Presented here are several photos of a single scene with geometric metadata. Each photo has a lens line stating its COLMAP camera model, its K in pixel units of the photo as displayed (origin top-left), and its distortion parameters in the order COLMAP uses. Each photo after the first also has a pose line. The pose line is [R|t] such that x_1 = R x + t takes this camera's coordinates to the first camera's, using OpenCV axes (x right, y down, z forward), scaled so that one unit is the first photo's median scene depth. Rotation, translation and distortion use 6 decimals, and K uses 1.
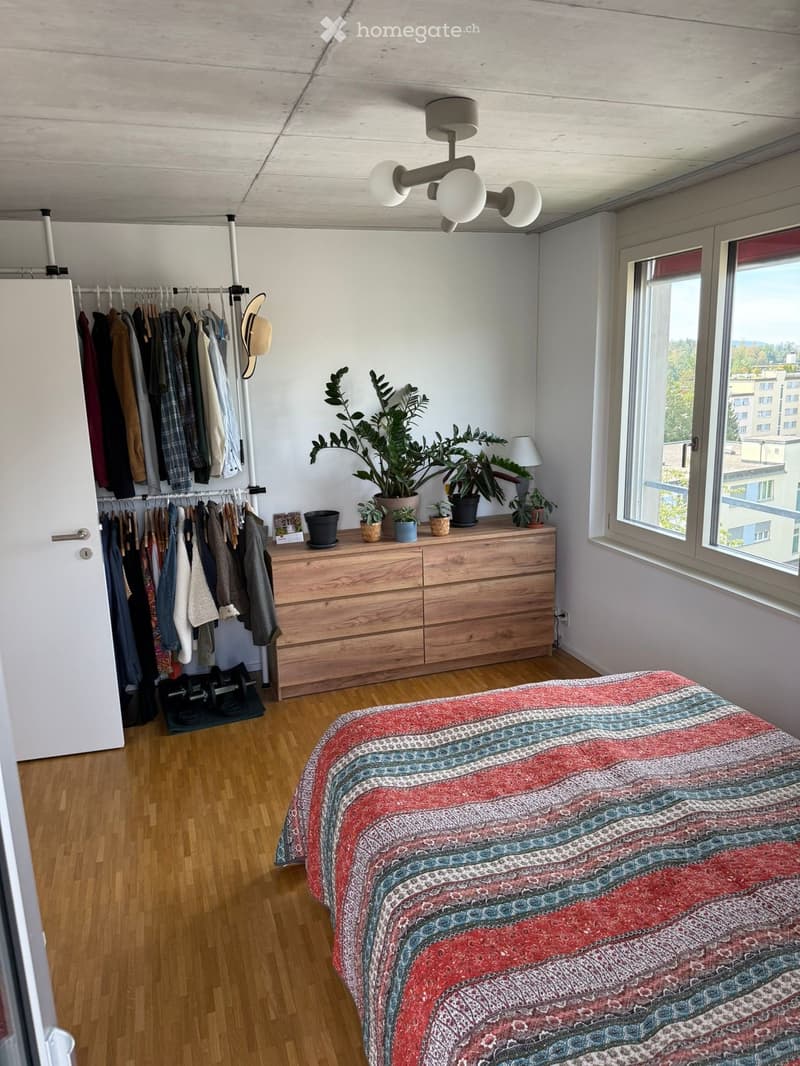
lens RADIAL K [[740.8, 0, 399.5], [0, 740.8, 534.0], [0, 0, 1]] dist [-0.012760, -0.003070]
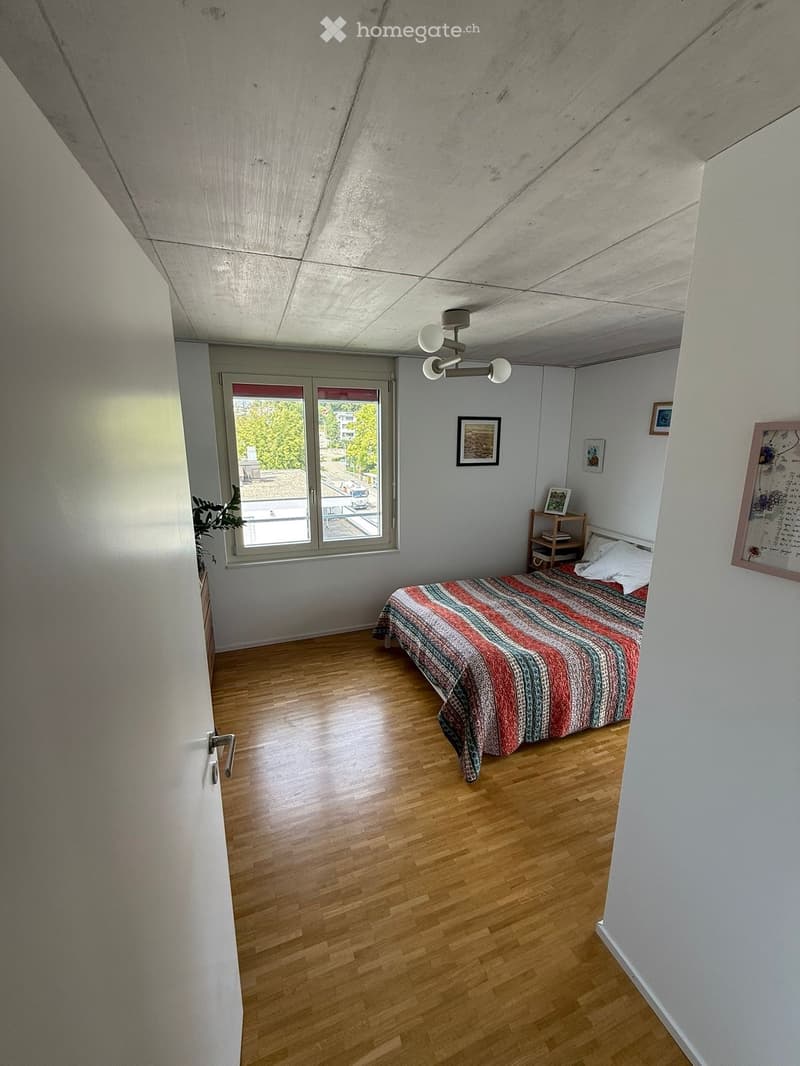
lens RADIAL K [[425.1, 0, 403.0], [0, 425.1, 533.7], [0, 0, 1]] dist [-0.002725, 0.000300]
pose [[-0.023299, -0.202054, 0.979097, -1.055199], [0.217465, 0.954888, 0.202233, -0.281700], [-0.975790, 0.217631, 0.021692, 1.186825]]
